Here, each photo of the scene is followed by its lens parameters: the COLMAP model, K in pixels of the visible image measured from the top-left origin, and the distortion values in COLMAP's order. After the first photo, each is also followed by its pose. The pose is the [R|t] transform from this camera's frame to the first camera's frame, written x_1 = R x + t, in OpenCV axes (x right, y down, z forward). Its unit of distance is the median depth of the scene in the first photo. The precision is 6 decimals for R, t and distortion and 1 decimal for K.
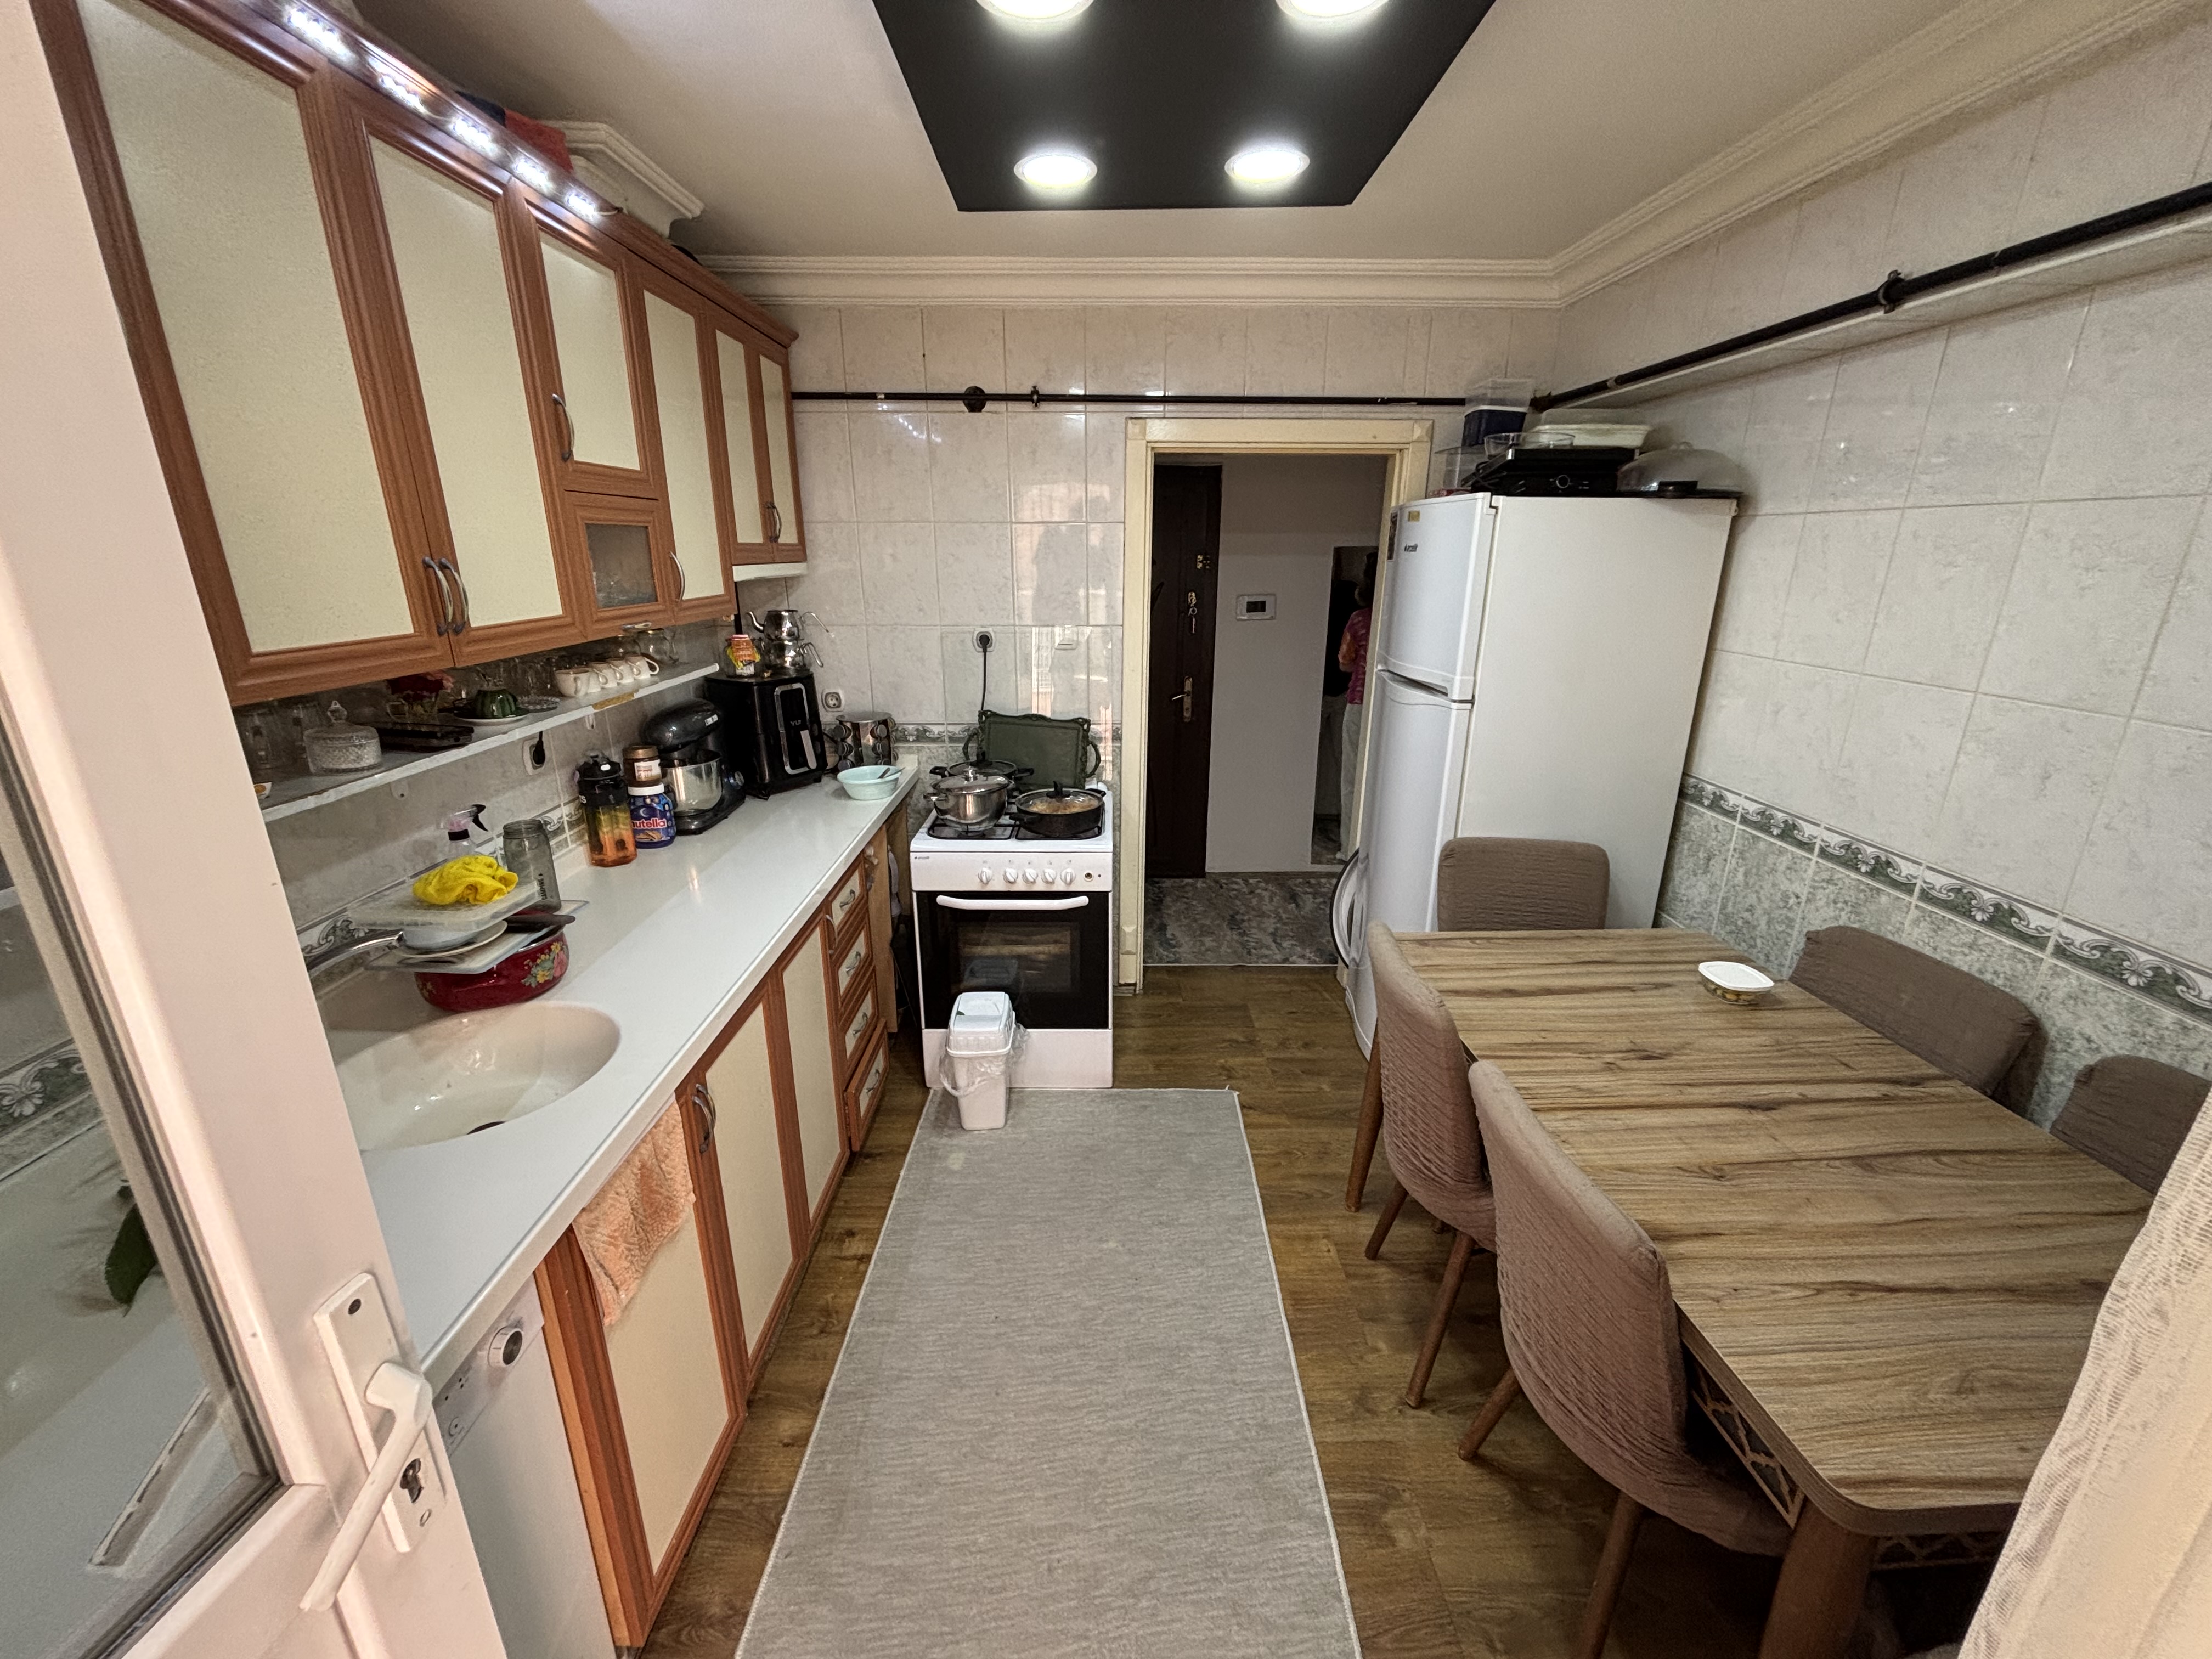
lens RADIAL K [[900.1, 0, 1109.4], [0, 900.1, 828.7], [0, 0, 1]] dist [0.002613, 0.000299]
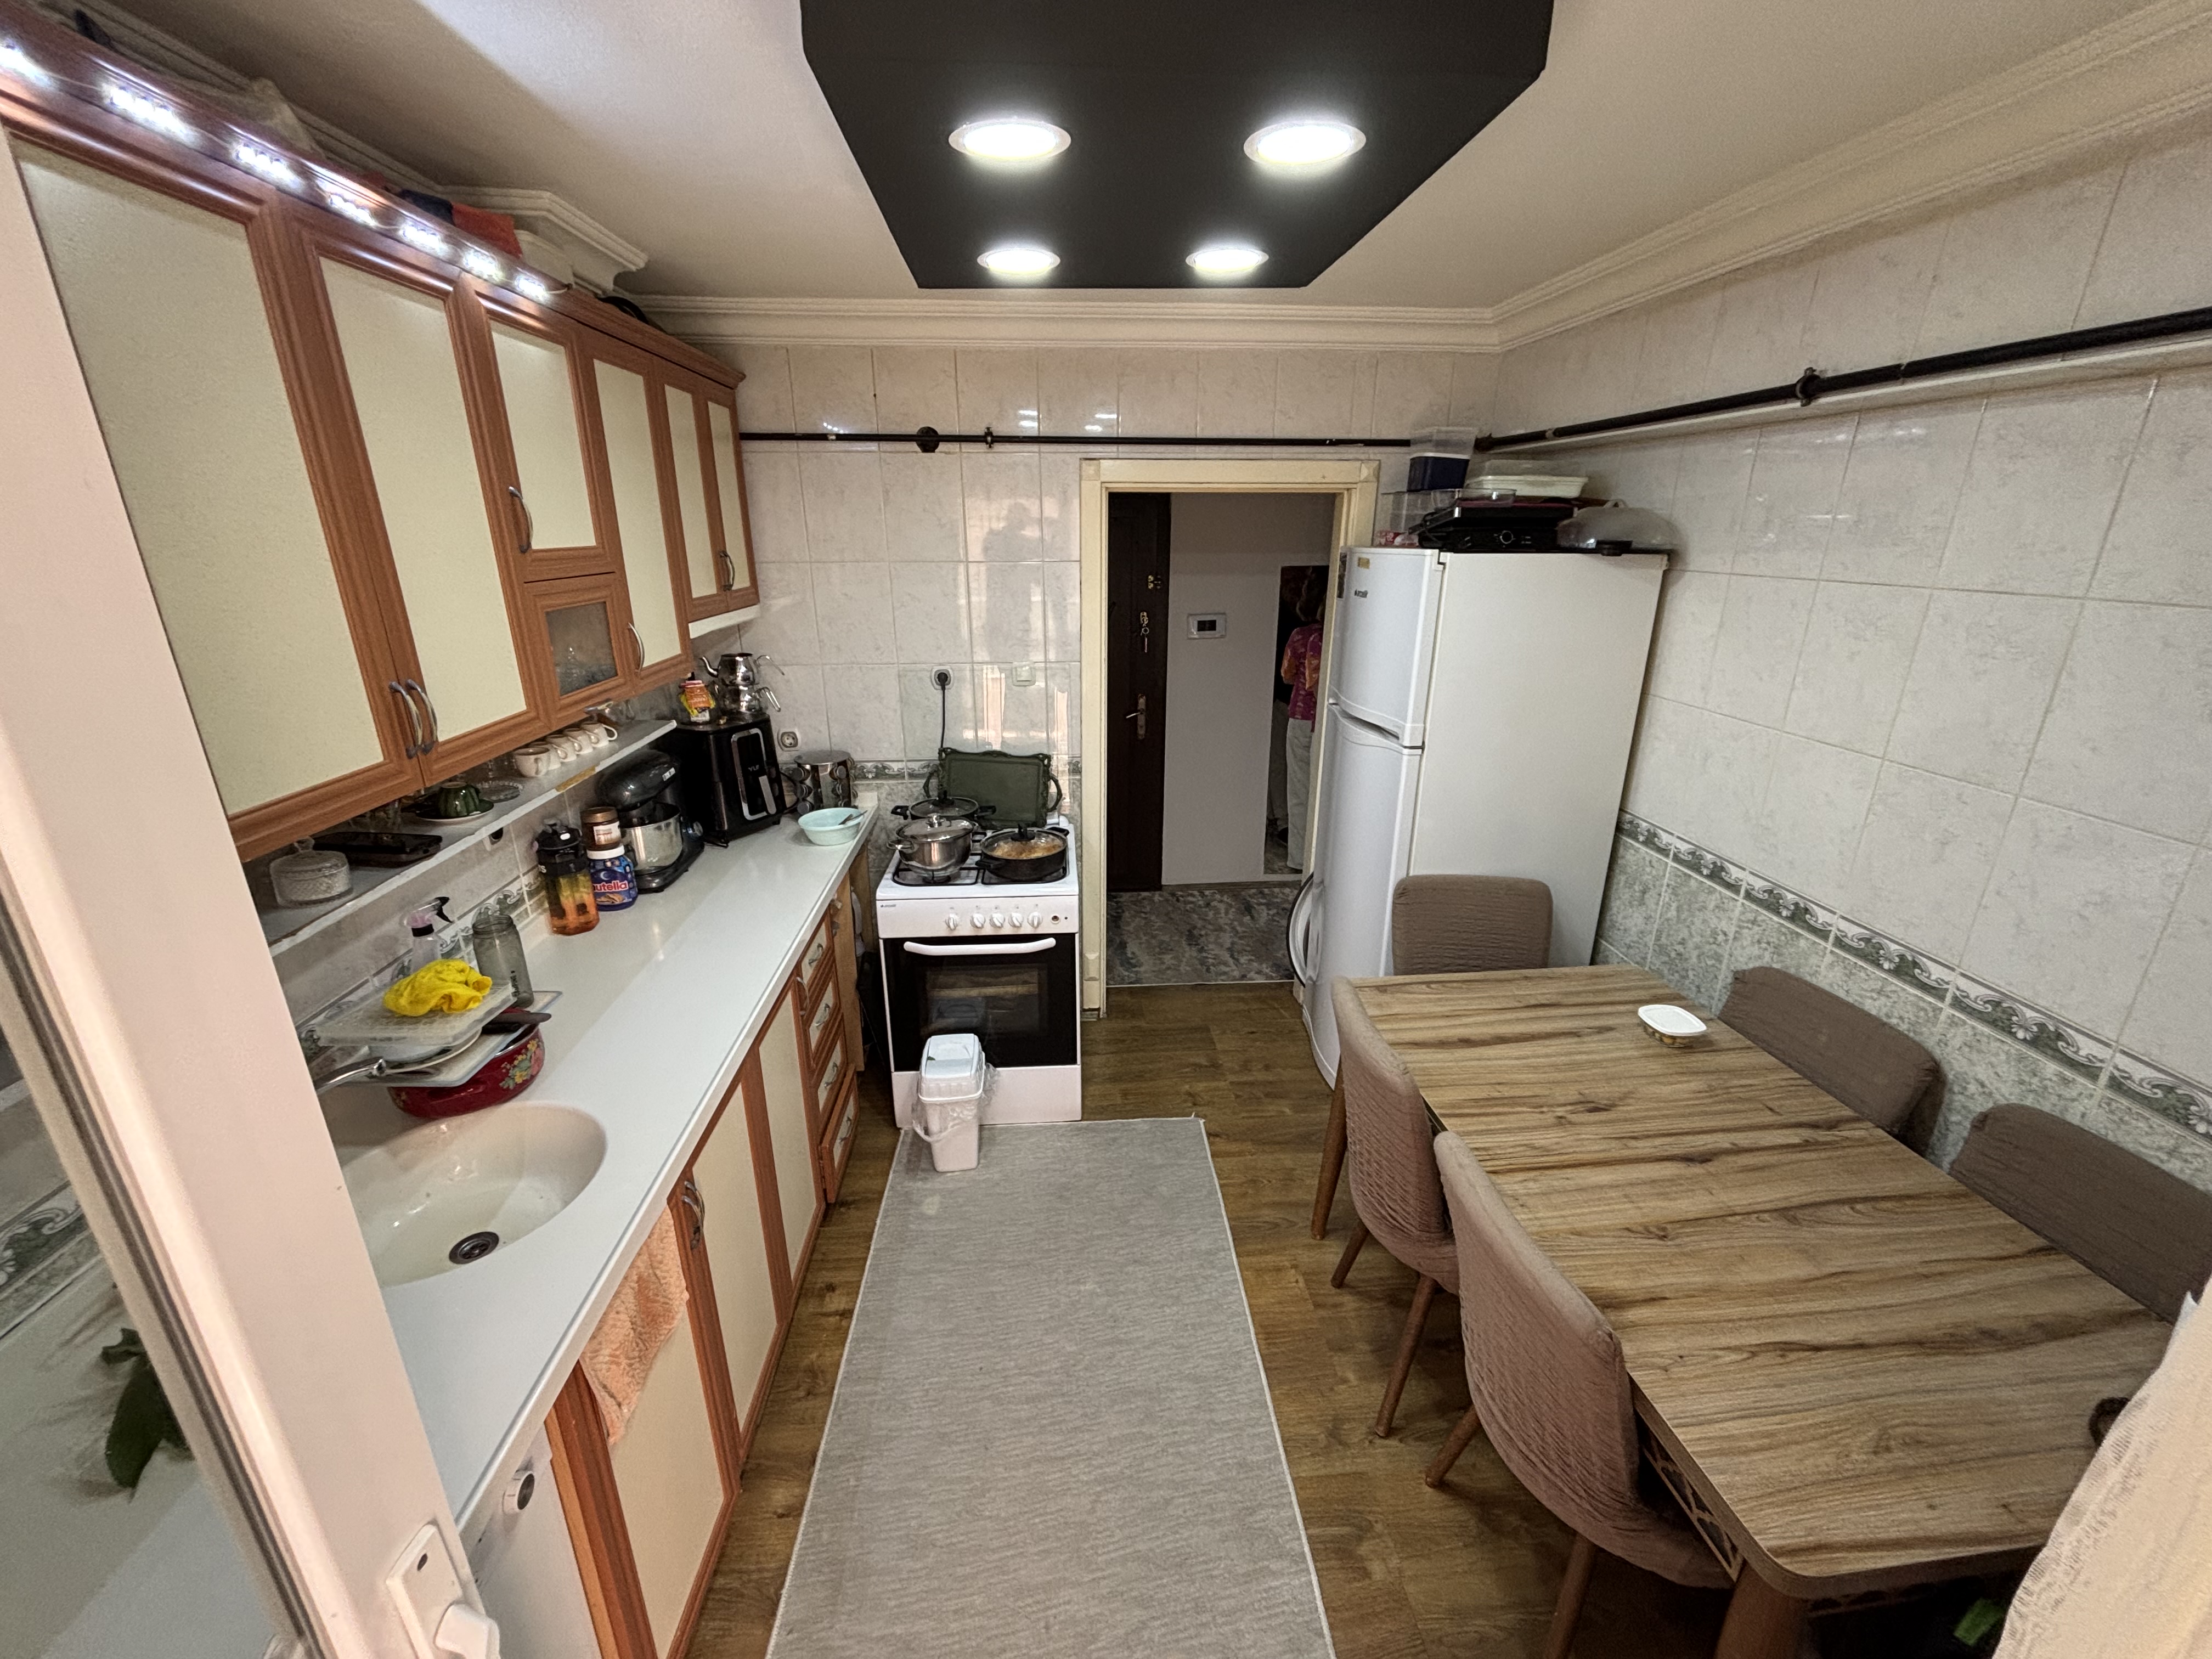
lens RADIAL K [[900.1, 0, 1108.4], [0, 900.1, 826.3], [0, 0, 1]] dist [0.002613, 0.000299]
pose [[0.997959, -0.023043, 0.059552, -0.031502], [0.021669, 0.999486, 0.023613, -0.111370], [-0.060065, -0.022275, 0.997946, -0.022433]]
